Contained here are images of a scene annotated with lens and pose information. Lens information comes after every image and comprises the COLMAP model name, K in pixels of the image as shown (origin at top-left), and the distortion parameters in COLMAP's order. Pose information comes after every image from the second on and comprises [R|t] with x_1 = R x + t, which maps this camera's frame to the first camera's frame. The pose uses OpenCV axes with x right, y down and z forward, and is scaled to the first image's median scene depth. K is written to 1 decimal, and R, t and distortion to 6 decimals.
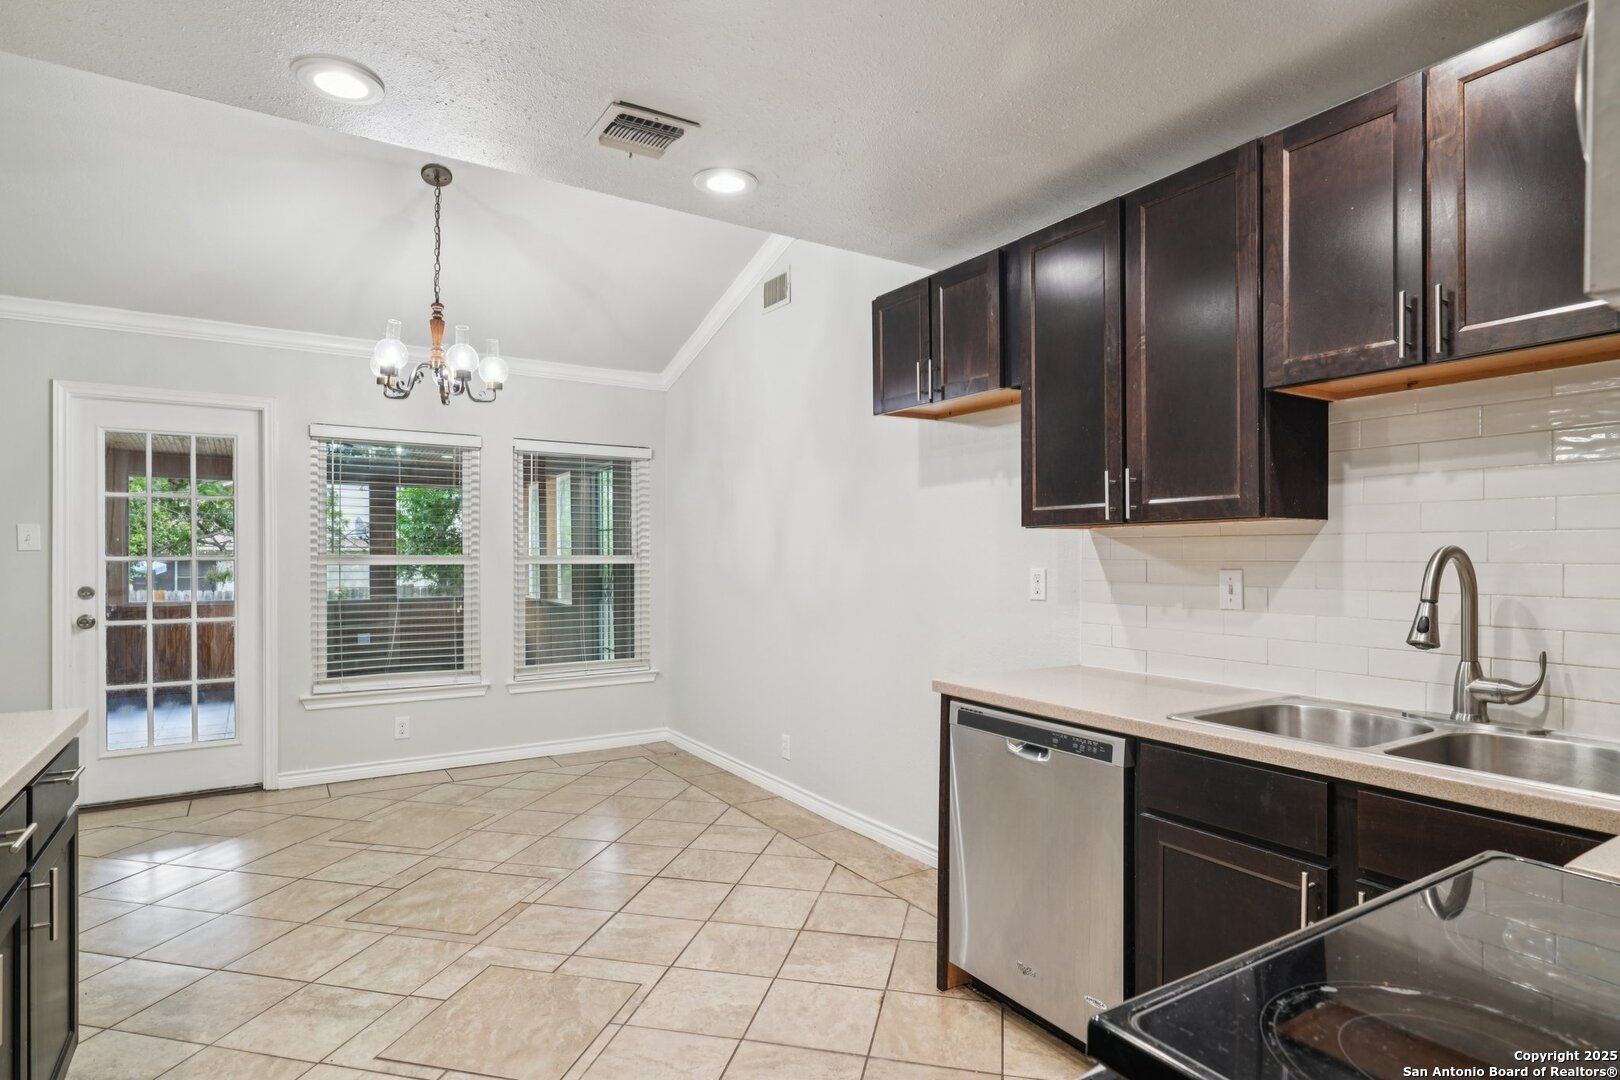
lens RADIAL K [[861.0, 0, 802.0], [0, 861.0, 566.2], [0, 0, 1]] dist [-0.000427, -0.000097]
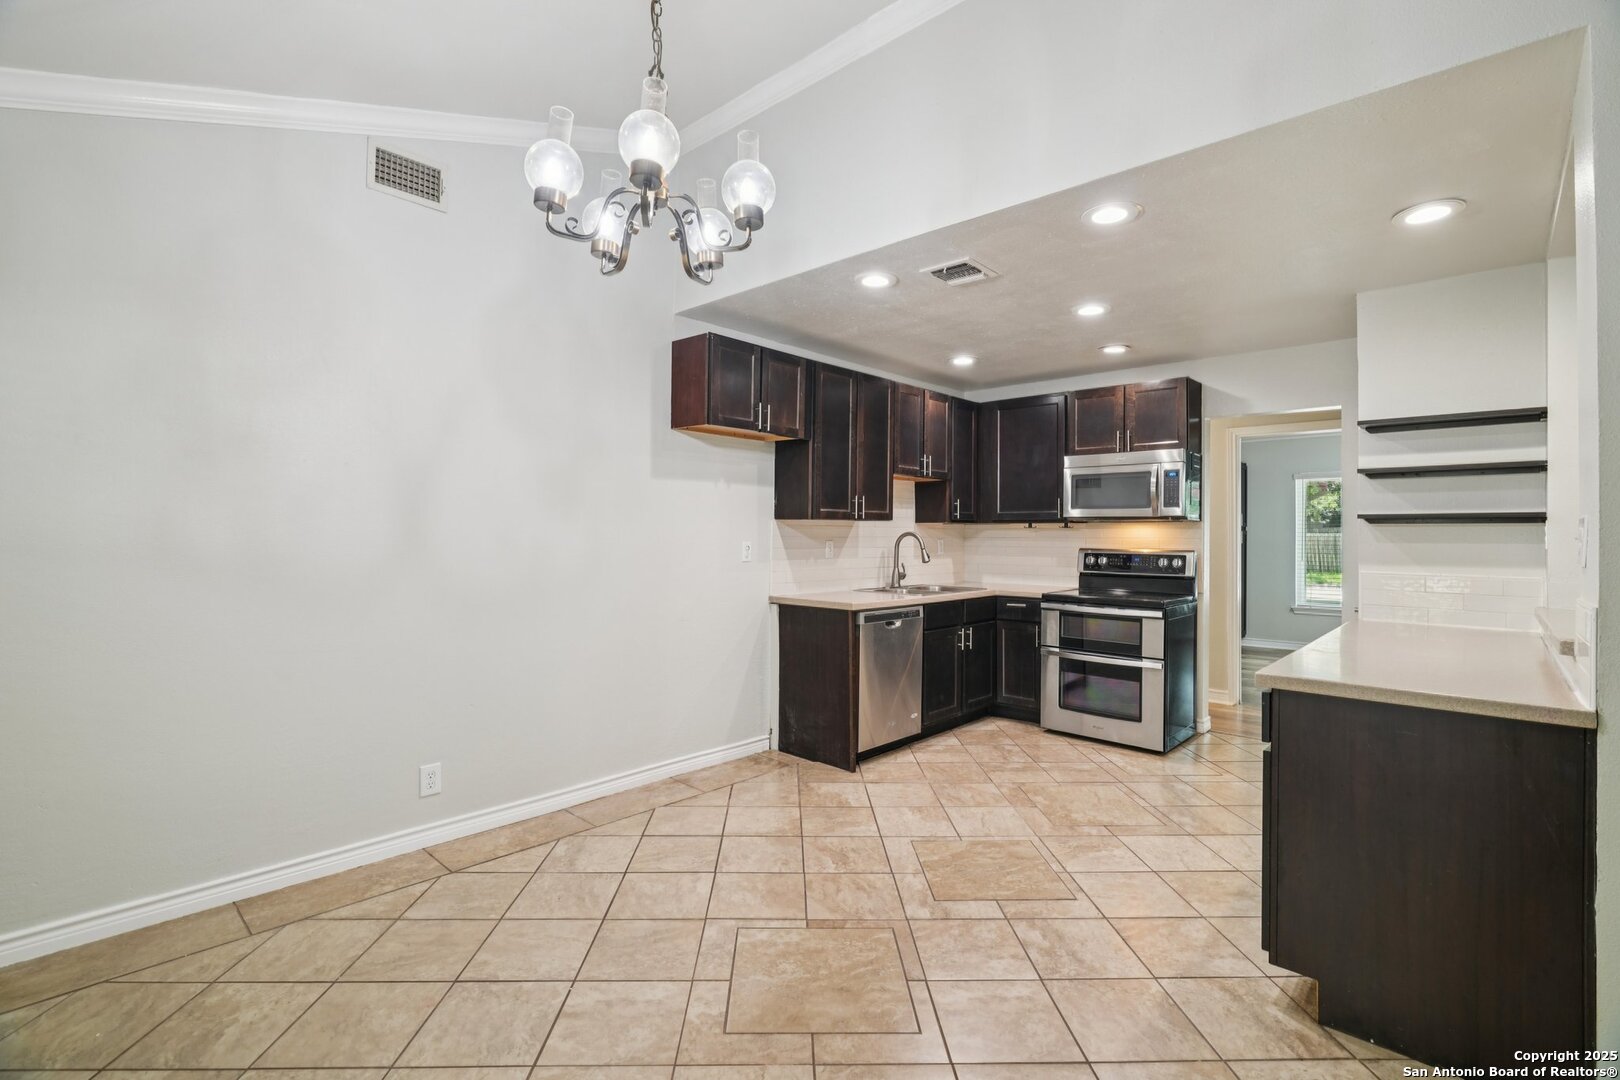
lens RADIAL K [[753.3, 0, 808.9], [0, 753.3, 534.4], [0, 0, 1]] dist [-0.006425, 0.001835]
pose [[-0.269463, -0.005566, 0.962995, -1.429511], [0.002896, 0.999974, 0.006590, -0.025879], [-0.963006, 0.004565, -0.269440, 1.609983]]
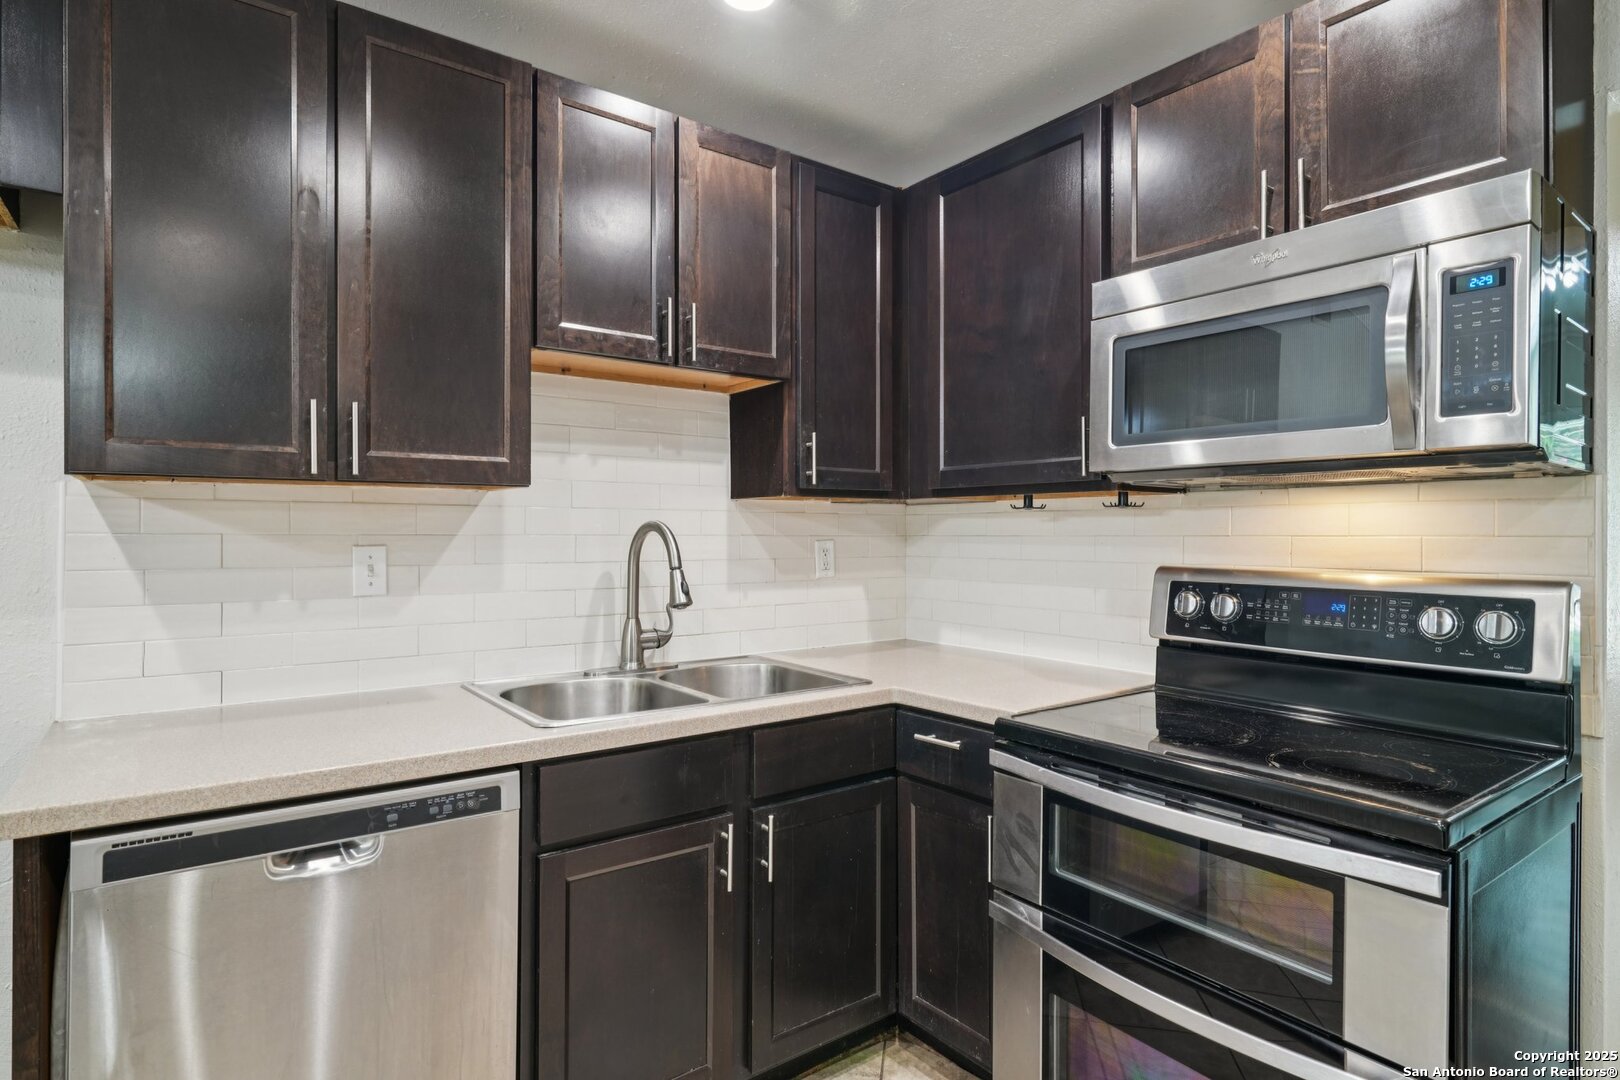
lens RADIAL K [[861.0, 0, 808.3], [0, 861.0, 532.1], [0, 0, 1]] dist [-0.000427, -0.000097]
pose [[-0.095453, -0.002850, 0.995430, -0.334473], [0.007241, 0.999967, 0.003557, -0.008338], [-0.995408, 0.007548, -0.095429, 0.677899]]
